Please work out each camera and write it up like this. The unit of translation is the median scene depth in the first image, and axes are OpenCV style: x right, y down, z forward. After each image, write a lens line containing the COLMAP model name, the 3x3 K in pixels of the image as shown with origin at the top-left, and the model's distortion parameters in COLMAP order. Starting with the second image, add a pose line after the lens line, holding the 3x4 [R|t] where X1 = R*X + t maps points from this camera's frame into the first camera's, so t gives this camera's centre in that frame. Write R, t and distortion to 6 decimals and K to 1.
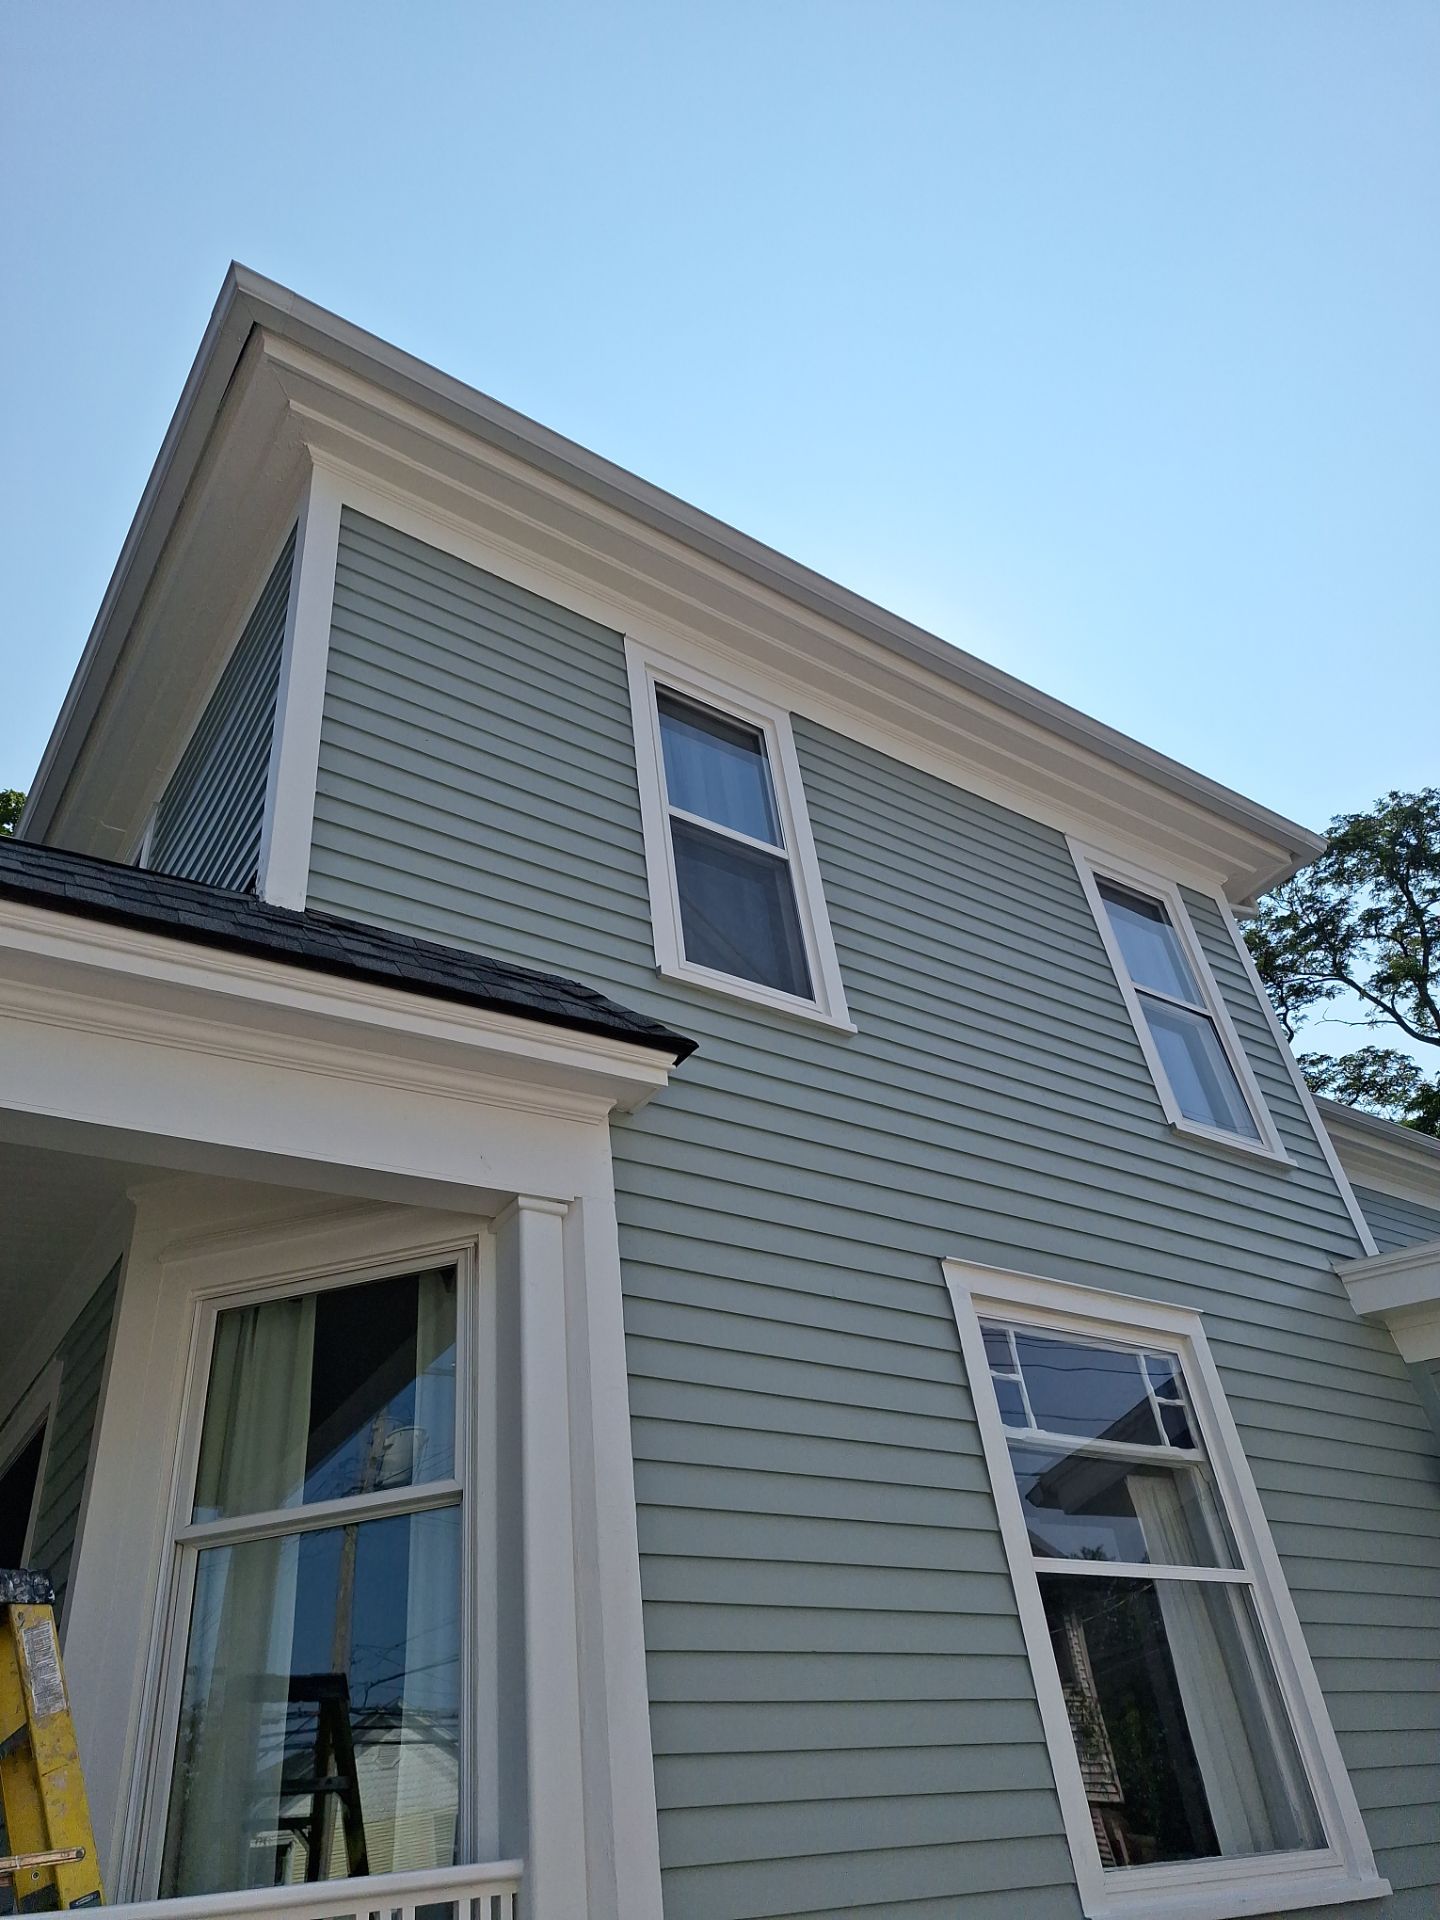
lens RADIAL K [[1347.9, 0, 717.5], [0, 1347.9, 997.2], [0, 0, 1]] dist [-0.004177, -0.002893]
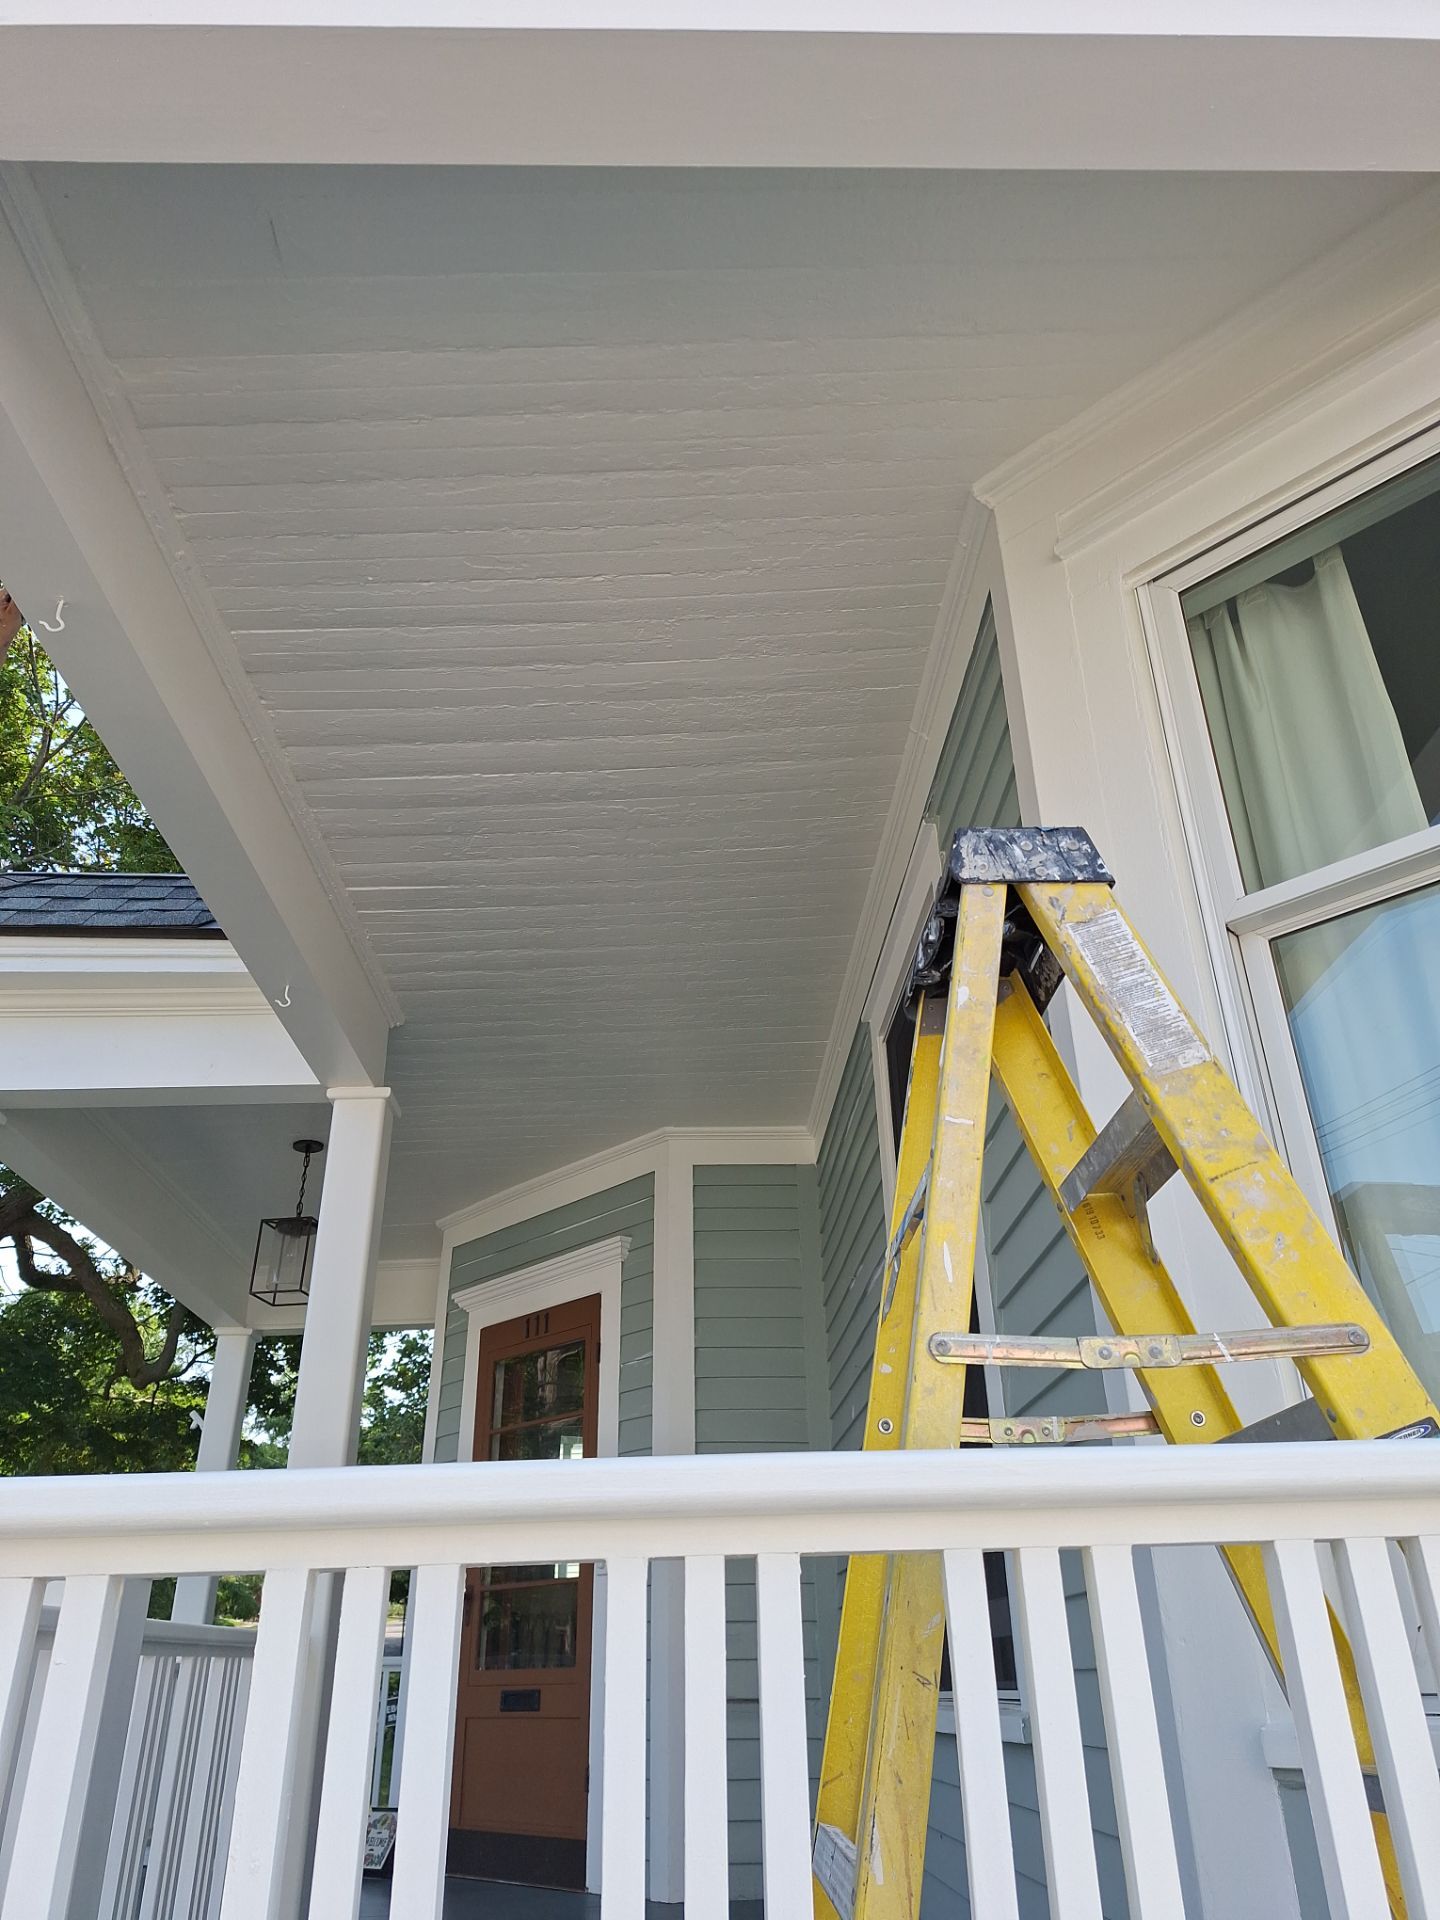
lens RADIAL K [[1347.9, 0, 717.5], [0, 1347.9, 997.2], [0, 0, 1]] dist [-0.004177, -0.002893]
pose [[0.836394, -0.177767, -0.518502, -0.376050], [0.257501, 0.962498, 0.085384, 0.418040], [0.483878, -0.204929, 0.850803, 0.532502]]
